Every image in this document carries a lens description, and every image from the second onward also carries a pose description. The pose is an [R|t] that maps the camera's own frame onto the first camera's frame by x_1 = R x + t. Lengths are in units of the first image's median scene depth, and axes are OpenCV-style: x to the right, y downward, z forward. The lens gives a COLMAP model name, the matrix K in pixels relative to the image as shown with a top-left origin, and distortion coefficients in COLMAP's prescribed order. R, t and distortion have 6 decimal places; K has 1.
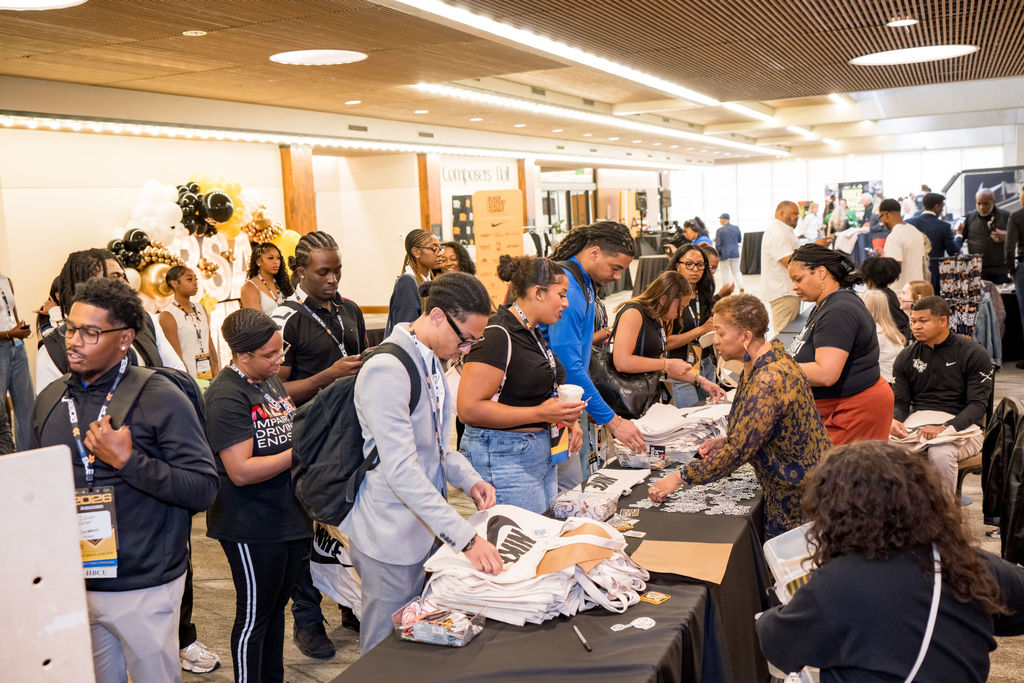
lens RADIAL K [[1049.1, 0, 511.4], [0, 1049.1, 345.2], [0, 0, 1]] dist [0.027858, 0.000000]
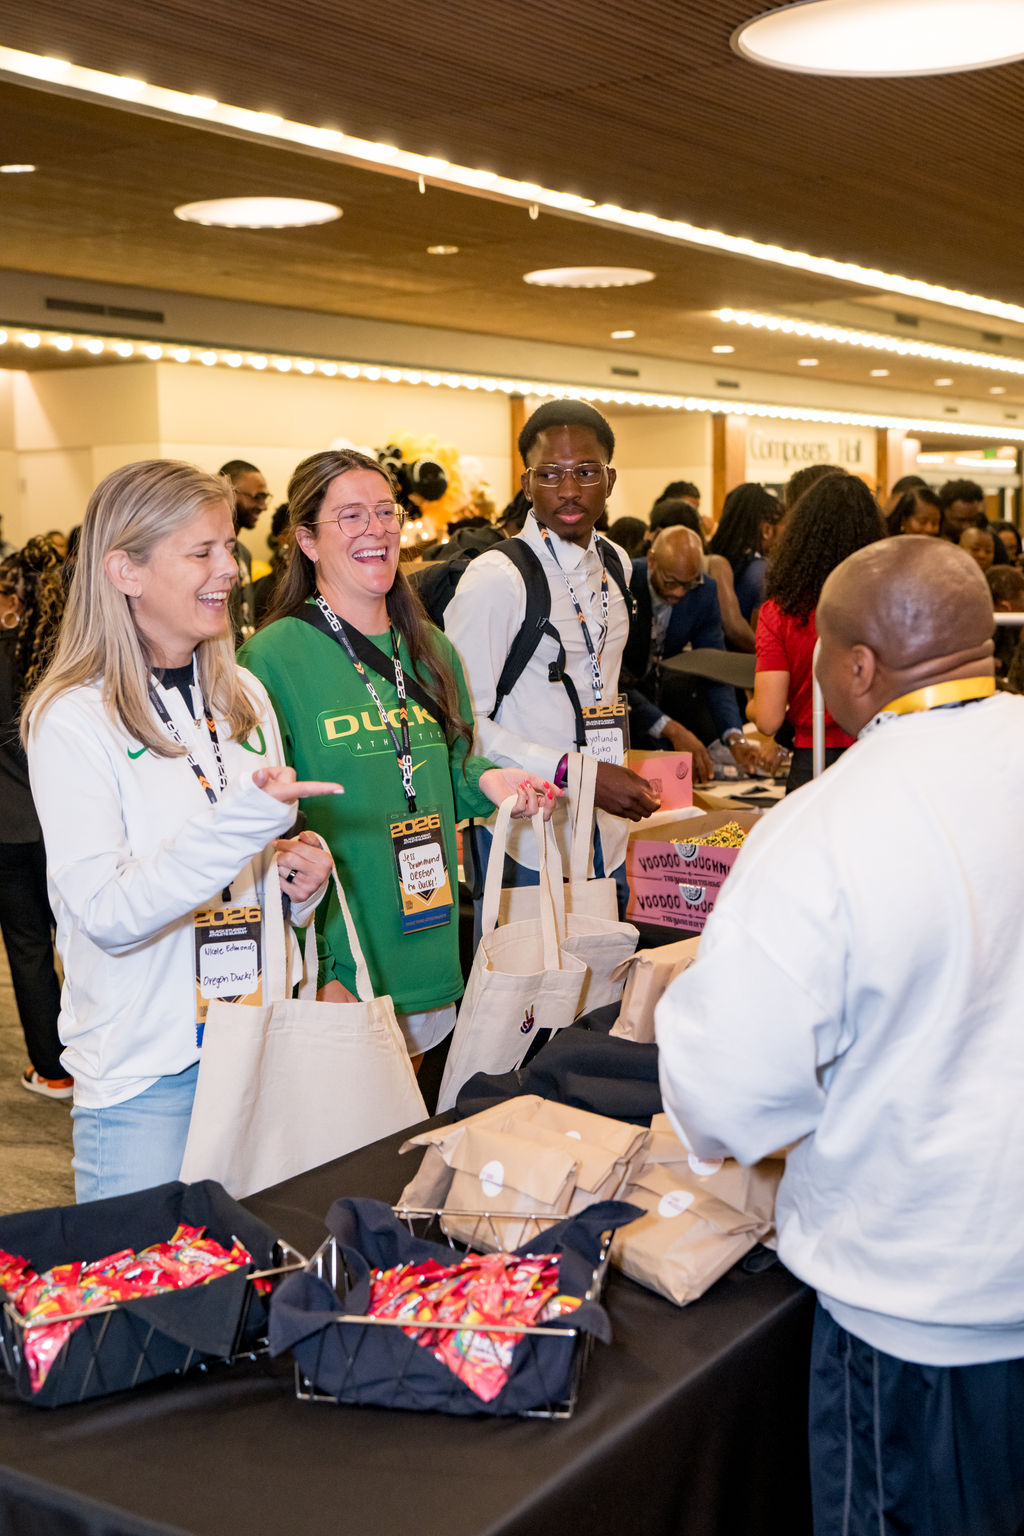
lens RADIAL K [[1984.0, 0, 508.7], [0, 1984.0, 762.9], [0, 0, 1]] dist [0.072867, 0.000000]
pose [[0.982219, 0.056728, -0.178964, 0.022678], [-0.058647, 0.998264, -0.005449, 0.056086], [0.178344, 0.015848, 0.983841, -0.271788]]
